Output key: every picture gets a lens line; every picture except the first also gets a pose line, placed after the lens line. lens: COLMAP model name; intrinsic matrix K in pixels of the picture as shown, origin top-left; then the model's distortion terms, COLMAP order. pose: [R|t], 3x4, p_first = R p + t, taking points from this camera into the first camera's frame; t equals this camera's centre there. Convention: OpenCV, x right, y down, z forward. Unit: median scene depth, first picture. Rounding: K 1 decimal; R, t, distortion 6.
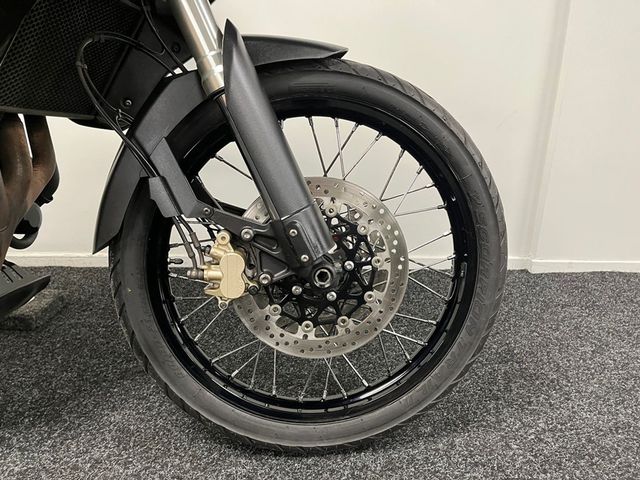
lens RADIAL K [[482.1, 0, 318.8], [0, 482.1, 240.5], [0, 0, 1]] dist [0.041548, -0.020075]
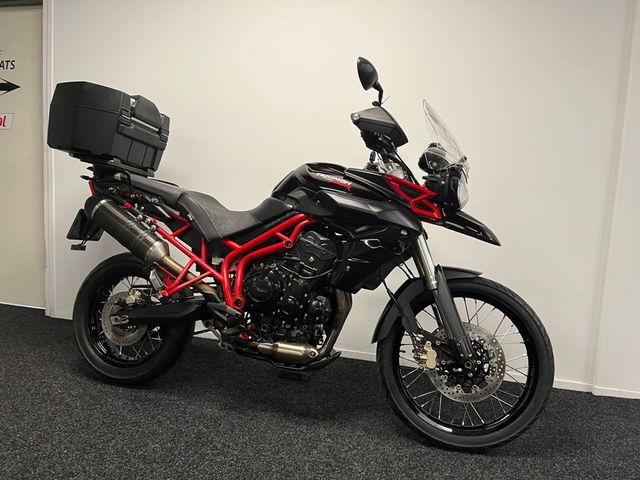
lens RADIAL K [[482.1, 0, 321.5], [0, 482.1, 239.2], [0, 0, 1]] dist [0.041548, -0.020075]
pose [[0.973143, 0.076222, -0.217216, -0.213488], [-0.127144, 0.964577, -0.231138, 0.114544], [0.191904, 0.252548, 0.948363, -1.530416]]
